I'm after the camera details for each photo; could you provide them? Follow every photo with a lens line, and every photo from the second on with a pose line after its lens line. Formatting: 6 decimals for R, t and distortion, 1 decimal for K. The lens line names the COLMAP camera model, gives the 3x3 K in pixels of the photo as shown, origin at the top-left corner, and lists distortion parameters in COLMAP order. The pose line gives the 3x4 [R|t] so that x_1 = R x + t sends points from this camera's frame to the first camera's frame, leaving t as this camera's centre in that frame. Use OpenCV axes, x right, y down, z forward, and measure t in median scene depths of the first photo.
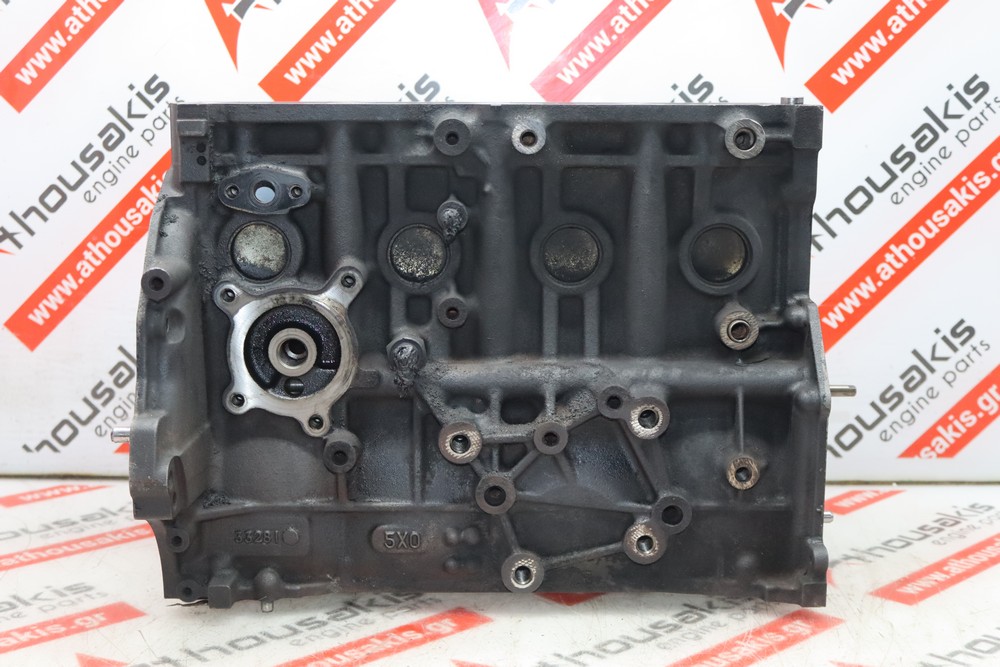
lens RADIAL K [[1410.5, 0, 500.0], [0, 1410.5, 333.5], [0, 0, 1]] dist [-0.019488, 0.045598]
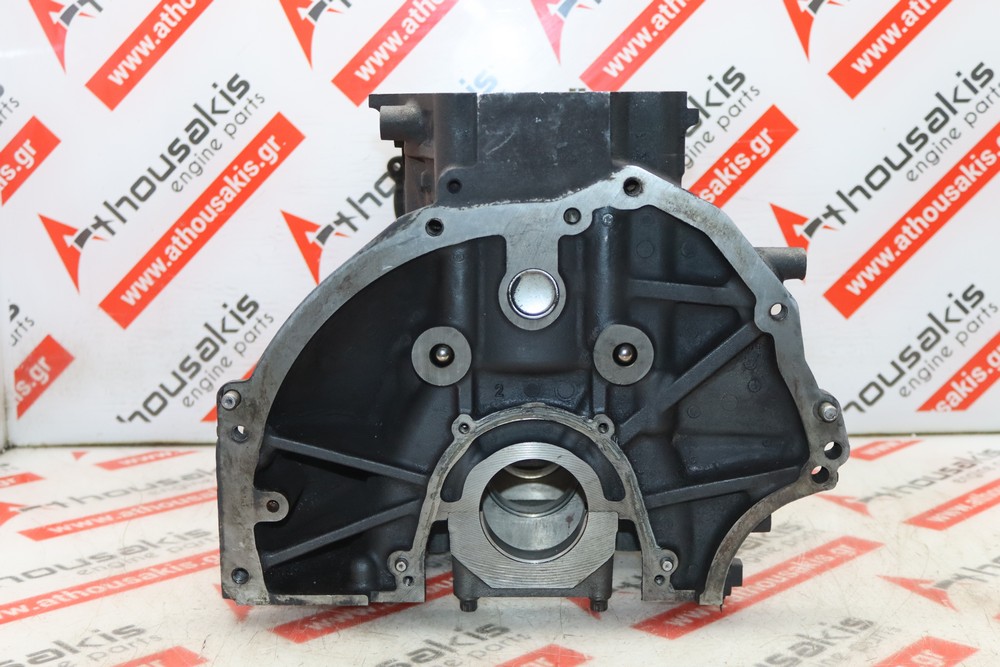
lens RADIAL K [[1414.9, 0, 500.0], [0, 1414.9, 333.5], [0, 0, 1]] dist [-0.023468, 0.055165]
pose [[0.999678, -0.018362, 0.017515, -0.063289], [0.018383, 0.999830, -0.001083, 0.023219], [-0.017492, 0.001405, 0.999846, -0.102629]]
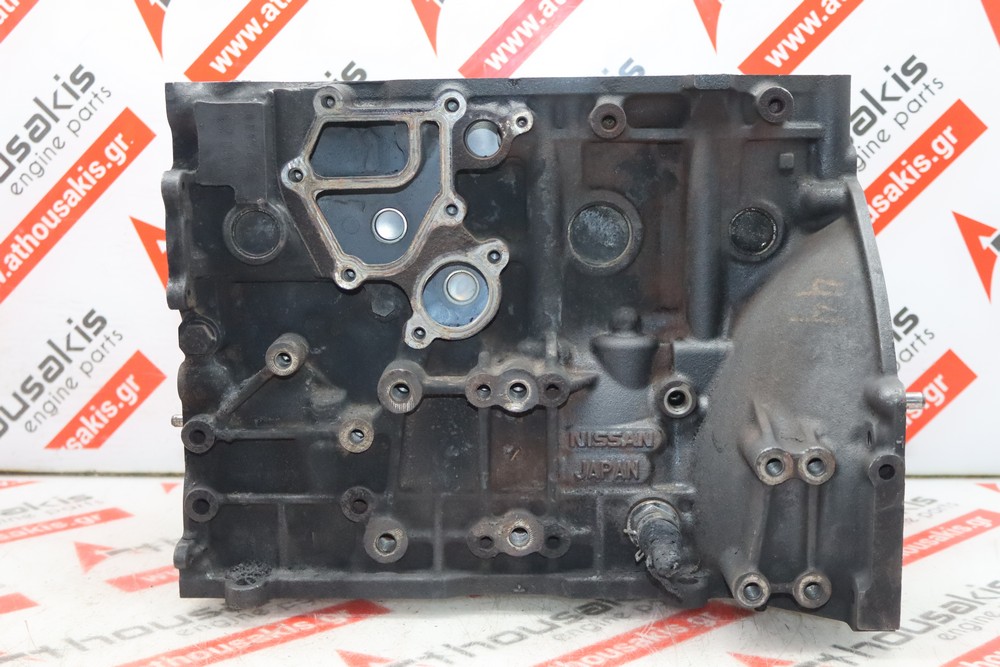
lens RADIAL K [[1410.5, 0, 500.0], [0, 1410.5, 333.5], [0, 0, 1]] dist [-0.019488, 0.045598]
pose [[0.999595, -0.004865, -0.028046, 0.077229], [0.004518, 0.999913, -0.012412, 0.018802], [0.028104, 0.012280, 0.999530, 0.021319]]
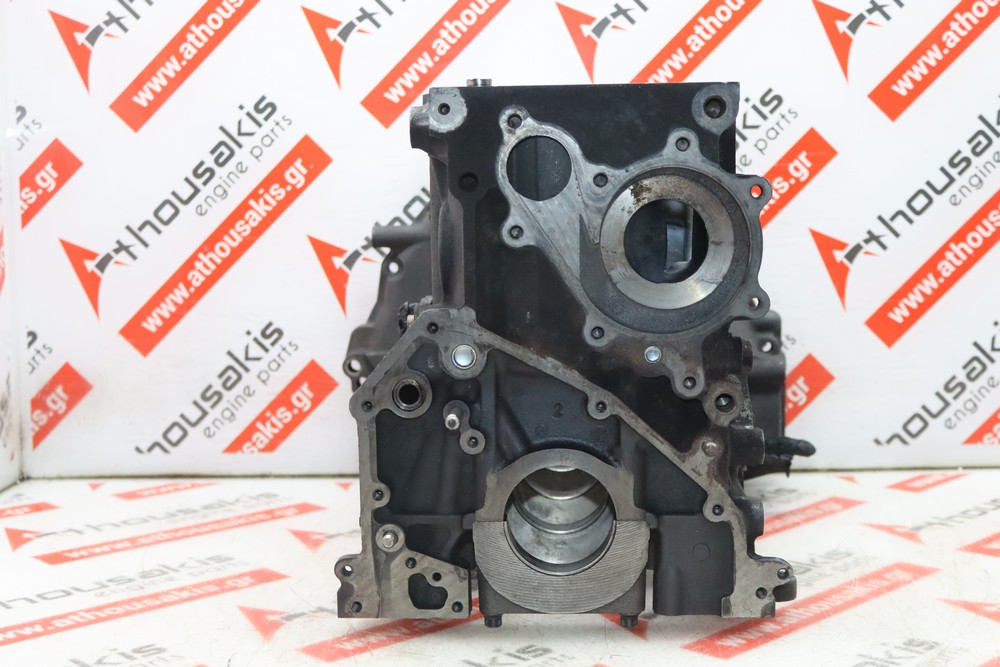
lens RADIAL K [[1410.5, 0, 500.0], [0, 1410.5, 333.5], [0, 0, 1]] dist [-0.019488, 0.045598]
pose [[0.999822, -0.015011, 0.011431, -0.079904], [0.015639, 0.998252, -0.057002, 0.061822], [-0.010555, 0.057170, 0.998309, -0.064985]]
